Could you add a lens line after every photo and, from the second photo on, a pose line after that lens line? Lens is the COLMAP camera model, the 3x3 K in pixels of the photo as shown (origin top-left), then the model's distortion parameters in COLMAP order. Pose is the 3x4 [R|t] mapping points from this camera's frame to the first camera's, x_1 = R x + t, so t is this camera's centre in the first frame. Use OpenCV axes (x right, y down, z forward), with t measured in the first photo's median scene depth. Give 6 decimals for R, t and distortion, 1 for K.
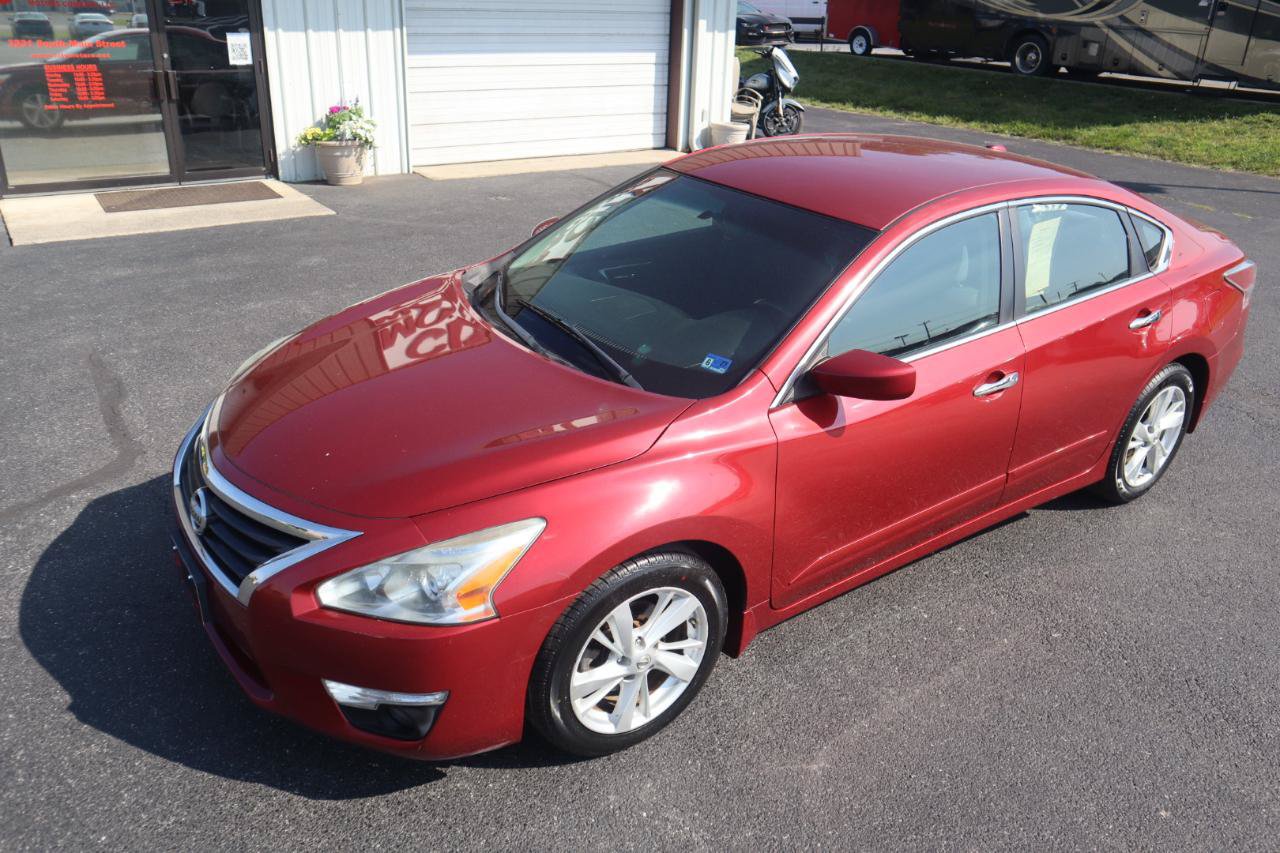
lens RADIAL K [[996.1, 0, 643.6], [0, 996.1, 423.3], [0, 0, 1]] dist [-0.100182, 0.095628]
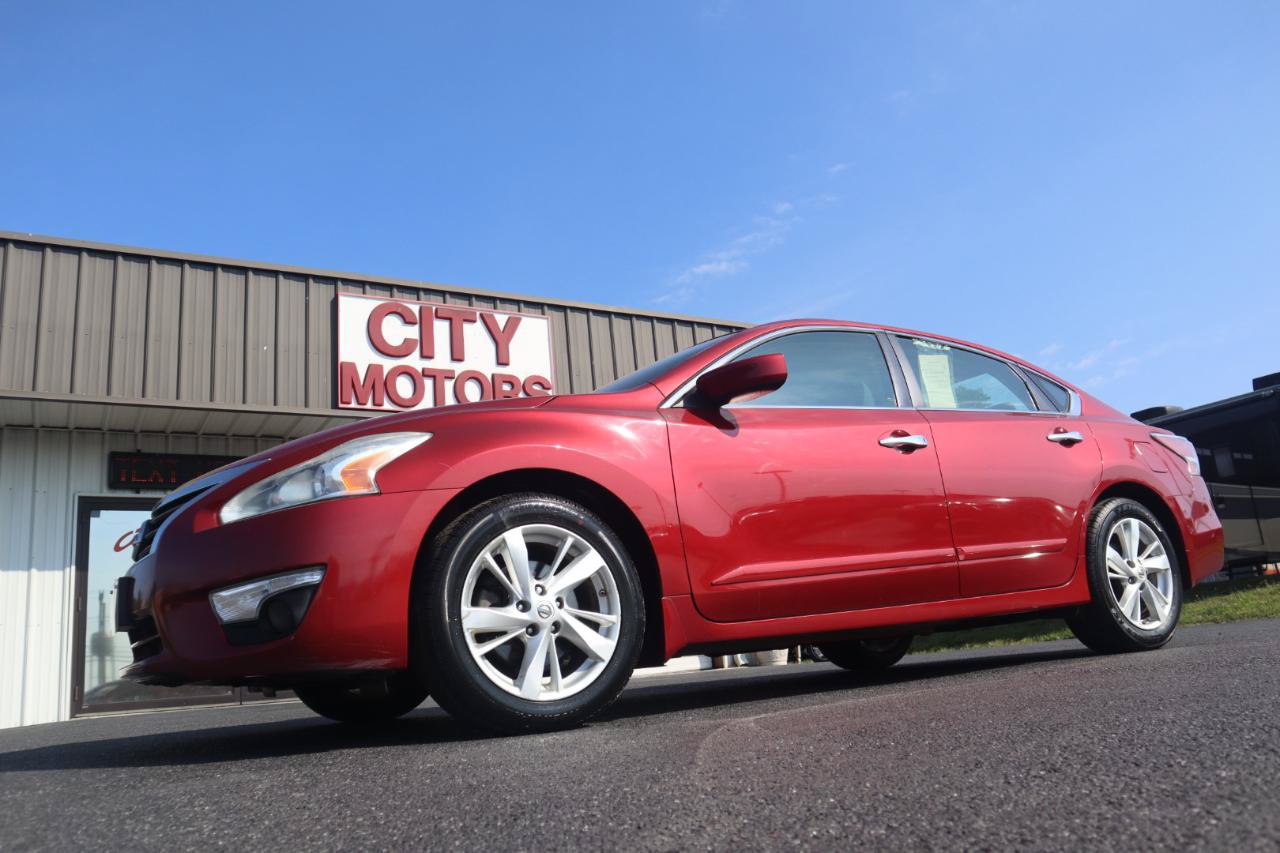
lens RADIAL K [[993.2, 0, 641.2], [0, 993.2, 432.9], [0, 0, 1]] dist [-0.105657, 0.097089]
pose [[0.988708, -0.140671, -0.051663, 0.157784], [0.080323, 0.788496, -0.609773, 0.665518], [0.126514, 0.598737, 0.790891, 0.142211]]
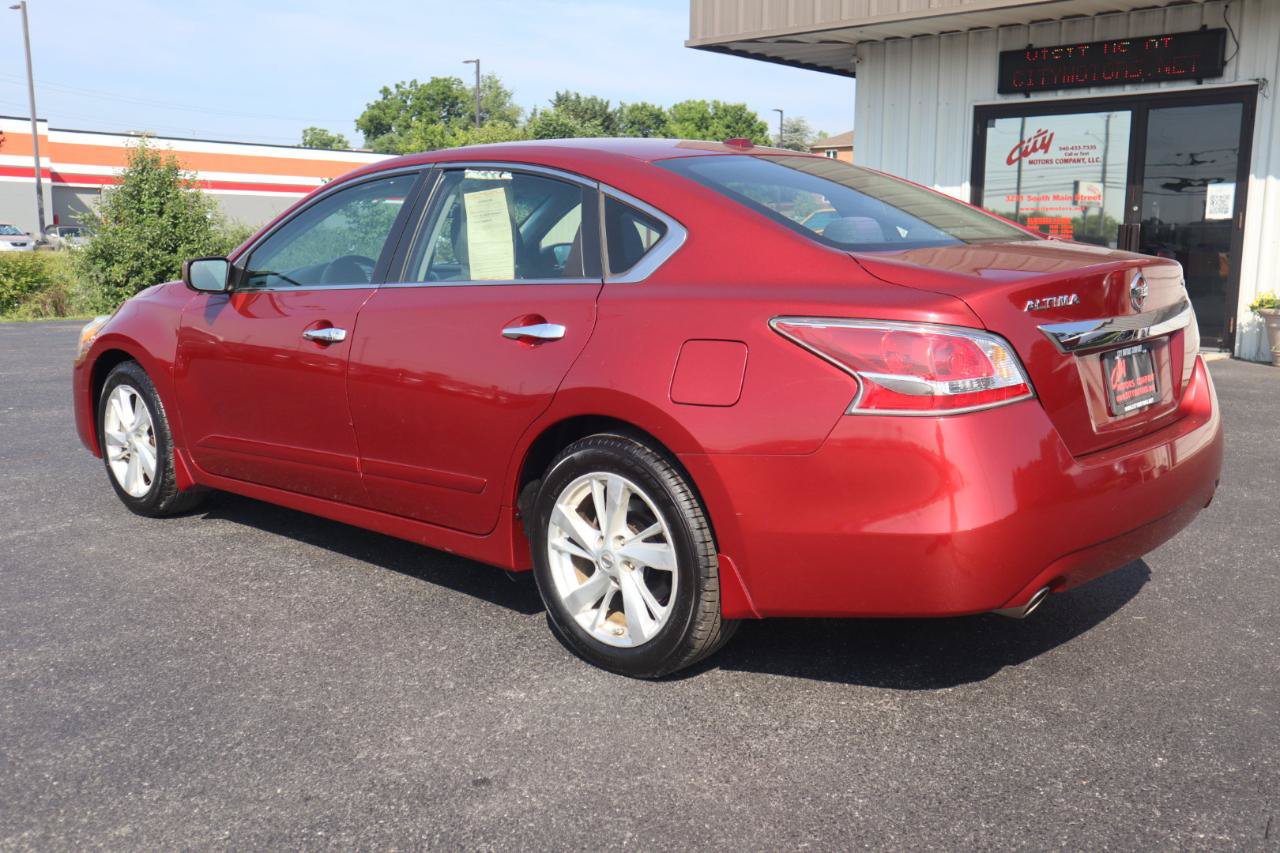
lens RADIAL K [[1249.4, 0, 644.0], [0, 1249.4, 419.6], [0, 0, 1]] dist [-0.057759, 0.166119]
pose [[0.193834, 0.115691, -0.974189, 1.876543], [-0.390022, 0.920260, 0.031684, -0.144093], [0.900173, 0.373814, 0.223500, 1.206488]]
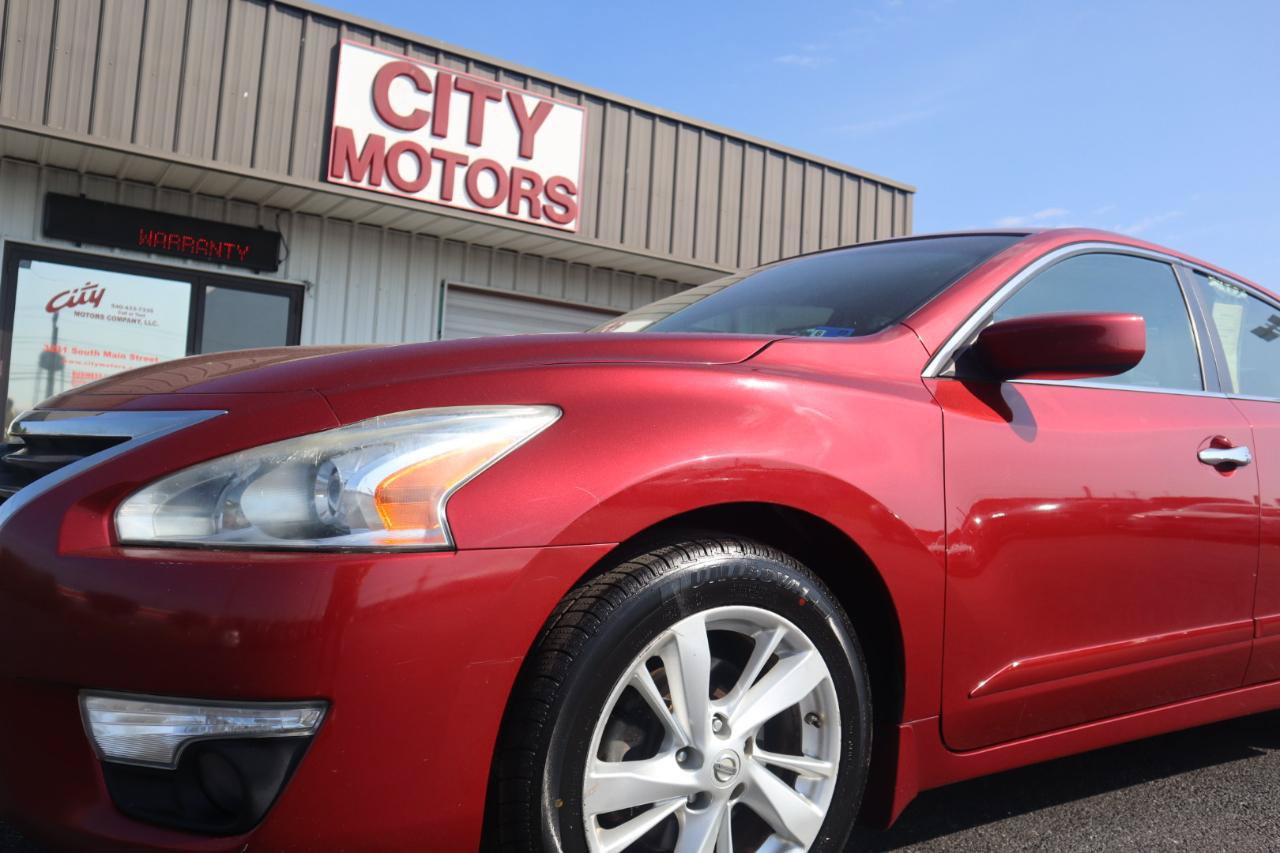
lens RADIAL K [[993.2, 0, 641.2], [0, 993.2, 432.9], [0, 0, 1]] dist [-0.105657, 0.097089]
pose [[0.999227, 0.025395, -0.029997, -0.032190], [-0.035983, 0.898105, -0.438307, 0.295738], [0.015809, 0.439048, 0.898325, 0.441243]]
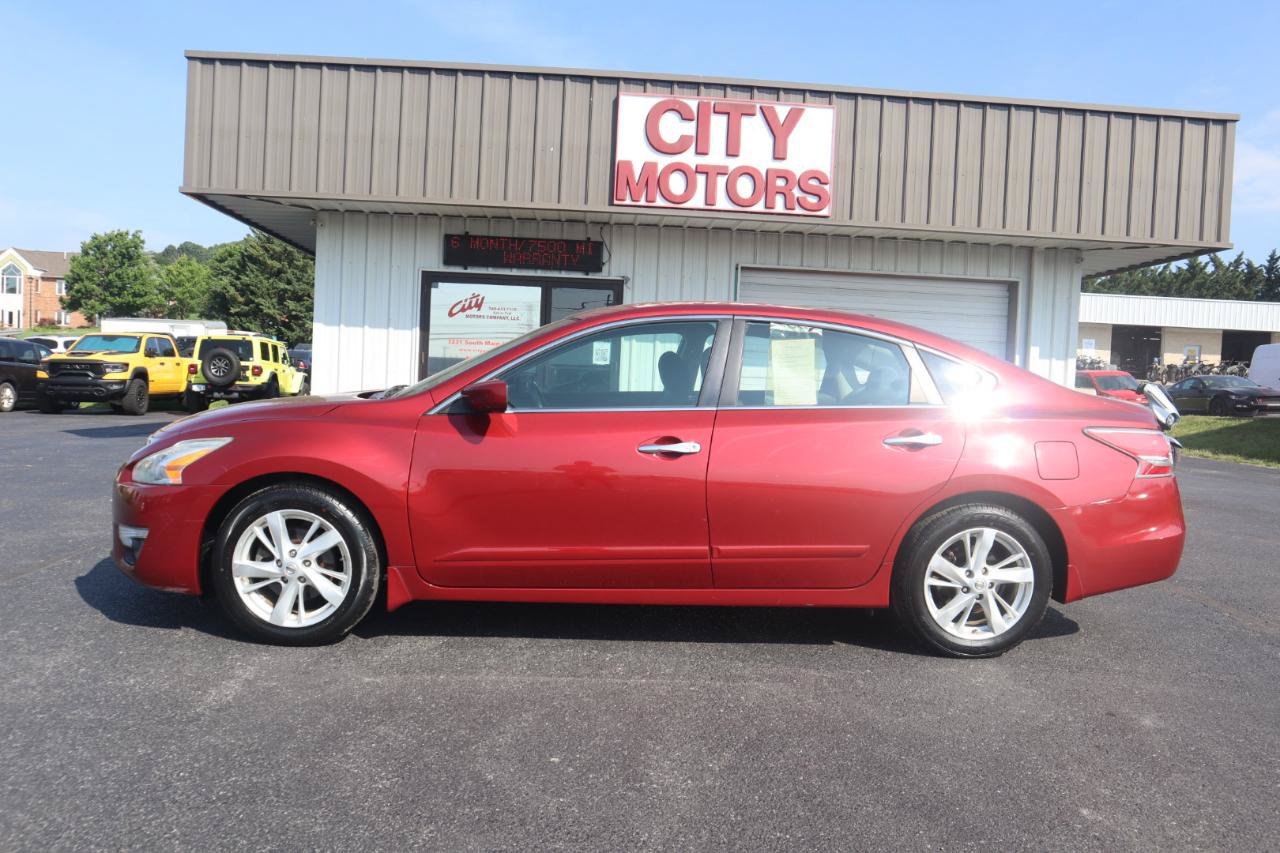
lens RADIAL K [[993.2, 0, 641.2], [0, 993.2, 432.9], [0, 0, 1]] dist [-0.105657, 0.097089]
pose [[0.845424, 0.030866, -0.533203, 1.106216], [-0.226744, 0.924639, -0.305991, 0.358766], [0.483575, 0.379593, 0.788710, 0.061843]]
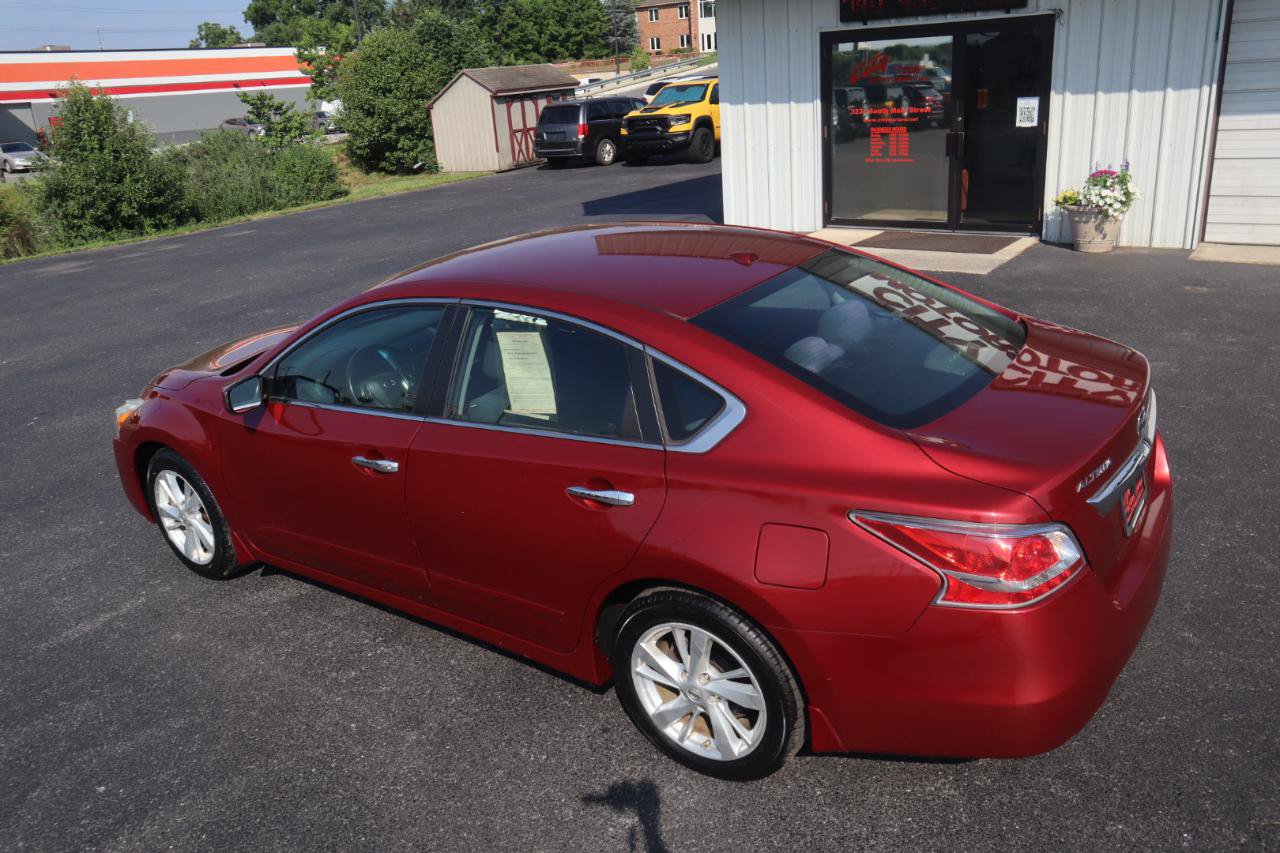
lens RADIAL K [[996.1, 0, 643.6], [0, 996.1, 423.3], [0, 0, 1]] dist [-0.100182, 0.095628]
pose [[0.323063, 0.265253, -0.908444, 1.611192], [-0.301532, 0.938740, 0.166868, -0.393759], [0.897056, 0.220016, 0.383255, 0.978787]]
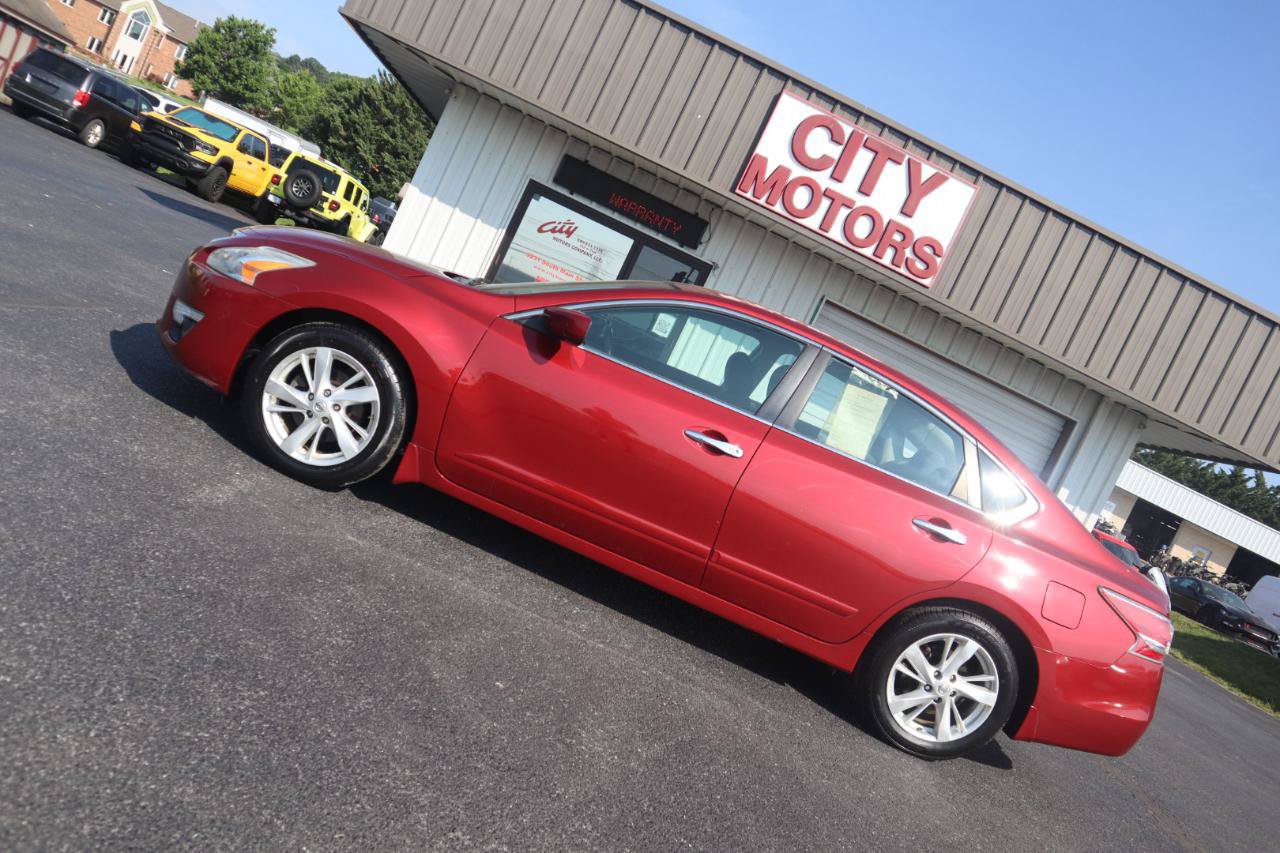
lens RADIAL K [[993.2, 0, 641.2], [0, 993.2, 432.9], [0, 0, 1]] dist [-0.105657, 0.097089]
pose [[0.757217, 0.370101, -0.538189, 1.066987], [-0.574911, 0.768725, -0.280249, 0.381752], [0.309999, 0.521621, 0.794866, 0.040237]]
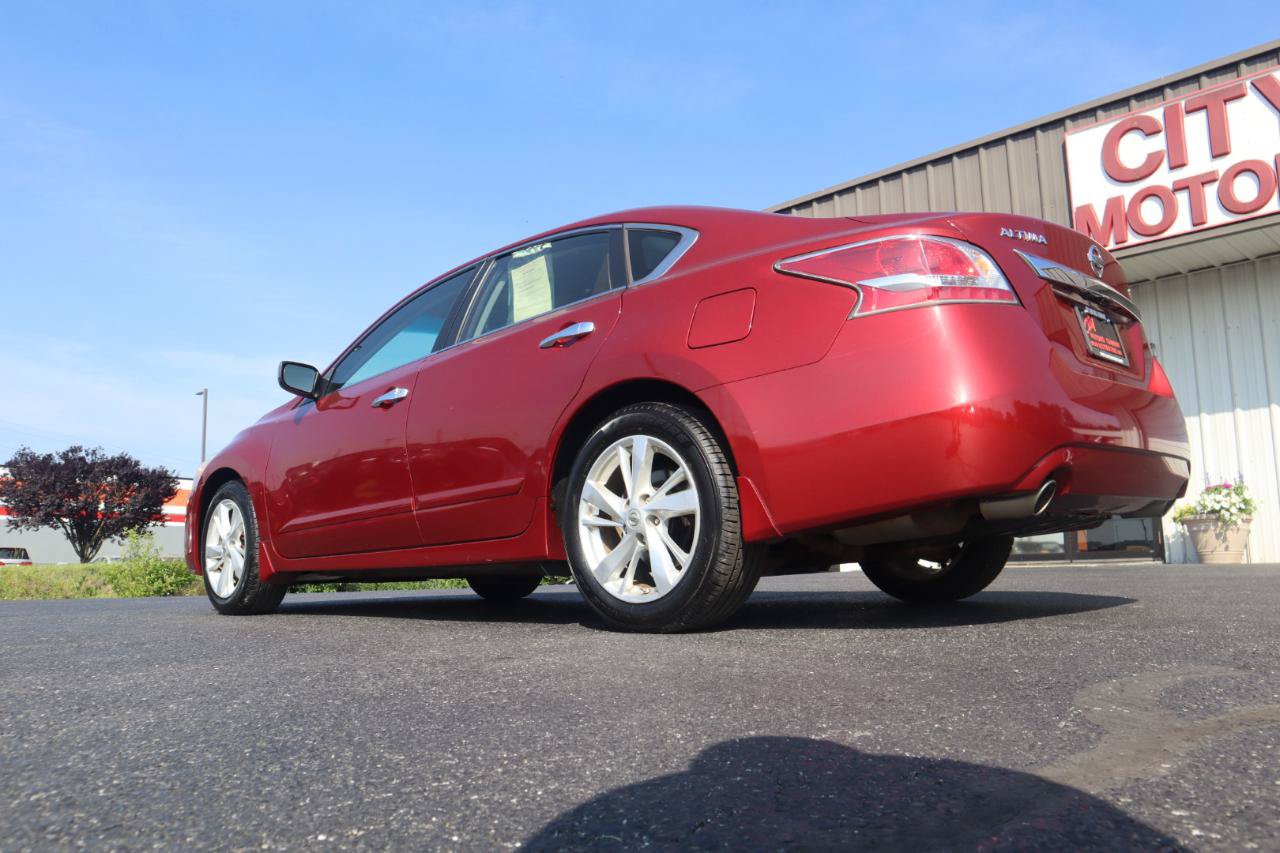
lens RADIAL K [[996.1, 0, 643.6], [0, 996.1, 423.3], [0, 0, 1]] dist [-0.100182, 0.095628]
pose [[0.165569, -0.184064, -0.968869, 1.728634], [-0.375324, 0.896740, -0.234500, 0.163045], [0.911986, 0.402465, 0.079388, 1.374014]]
